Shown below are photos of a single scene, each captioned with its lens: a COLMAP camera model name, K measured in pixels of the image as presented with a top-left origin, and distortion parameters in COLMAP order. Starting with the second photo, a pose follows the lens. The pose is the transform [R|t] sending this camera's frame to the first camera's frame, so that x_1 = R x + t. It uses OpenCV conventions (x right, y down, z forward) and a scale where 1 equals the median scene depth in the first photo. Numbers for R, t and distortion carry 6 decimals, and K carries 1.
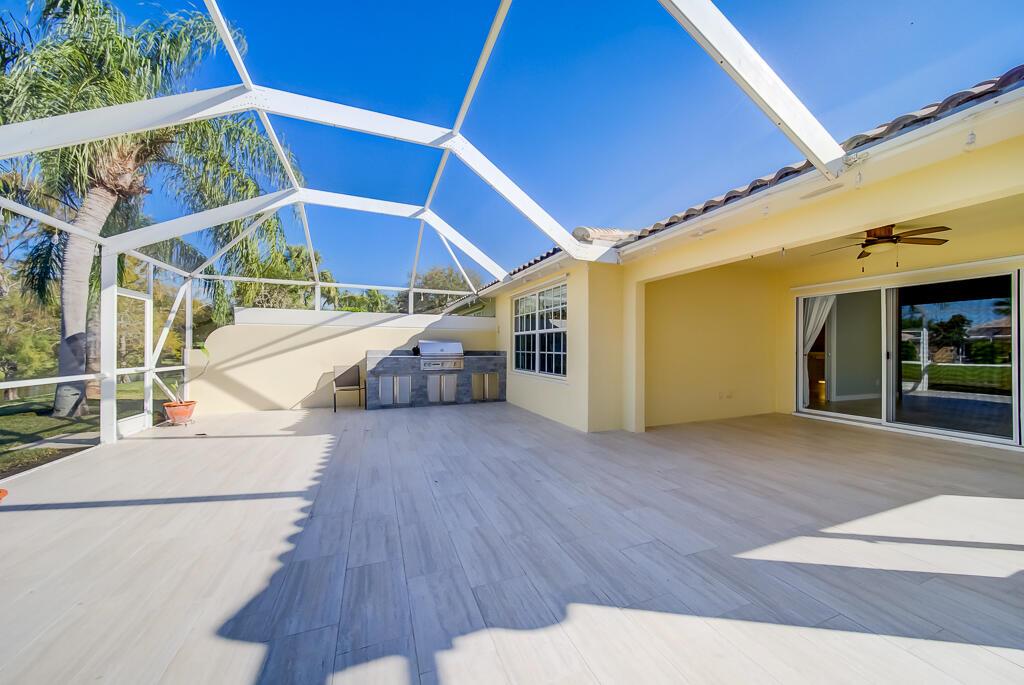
lens RADIAL K [[378.8, 0, 516.6], [0, 378.8, 348.8], [0, 0, 1]] dist [-0.000873, -0.000139]
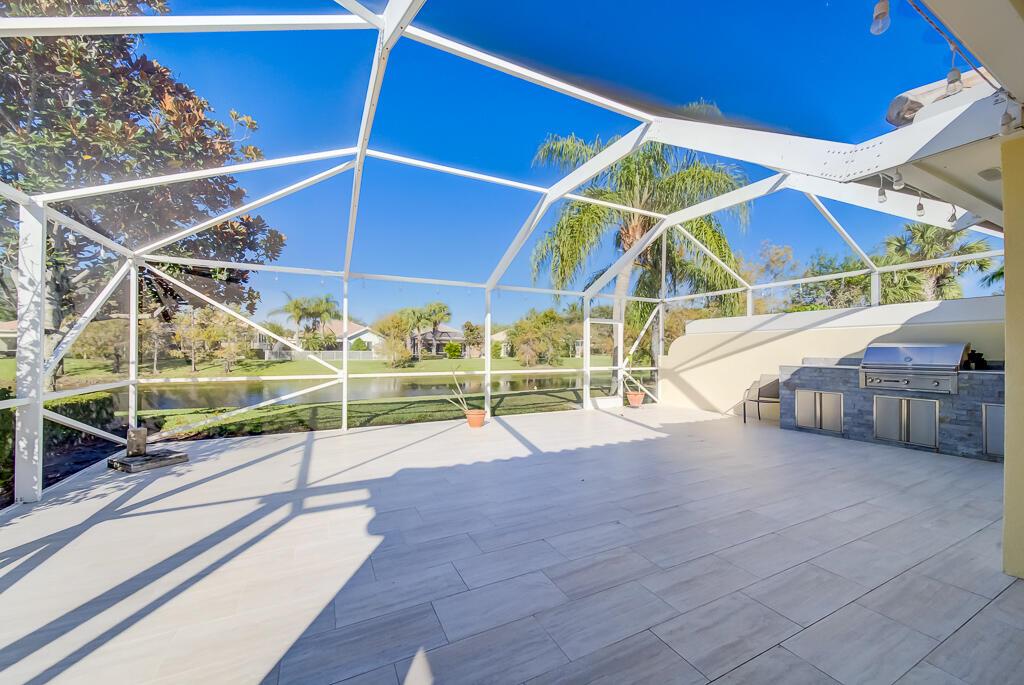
lens RADIAL K [[378.8, 0, 516.6], [0, 378.8, 348.8], [0, 0, 1]] dist [-0.000873, -0.000139]
pose [[0.090019, -0.010991, -0.995879, 0.377178], [-0.002401, 0.999934, -0.011253, -0.004725], [0.995937, 0.003404, 0.089986, 0.318504]]
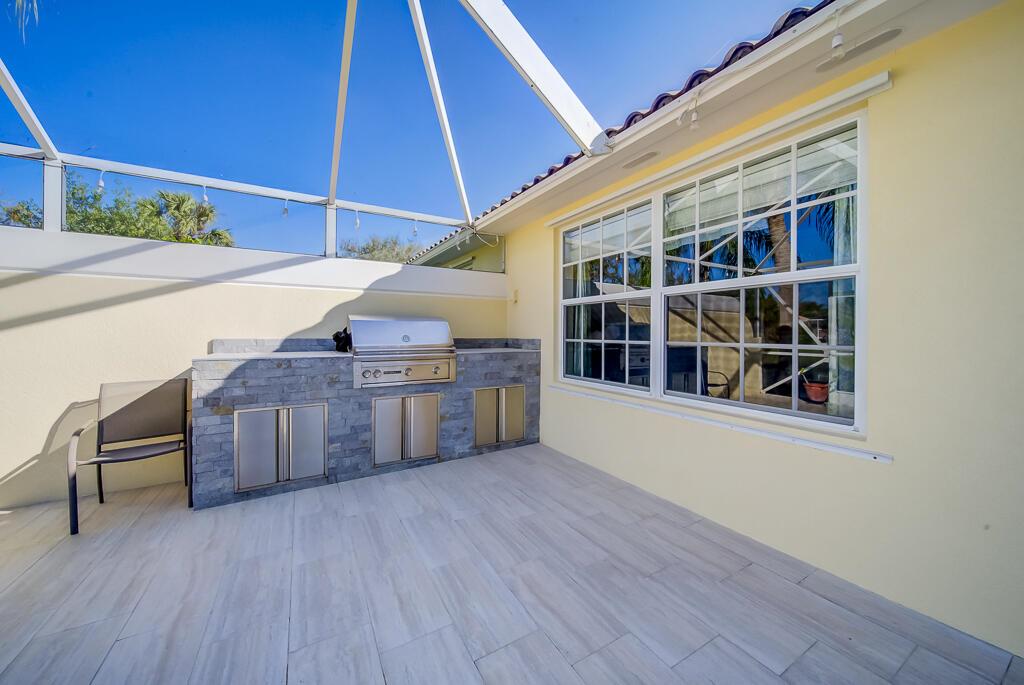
lens RADIAL K [[386.2, 0, 522.5], [0, 386.2, 332.1], [0, 0, 1]] dist [-0.012608, -0.000070]
pose [[0.987394, -0.003113, 0.158249, -0.140910], [0.004166, 0.999971, -0.006328, 0.000013], [-0.158225, 0.006907, 0.987379, 0.569309]]
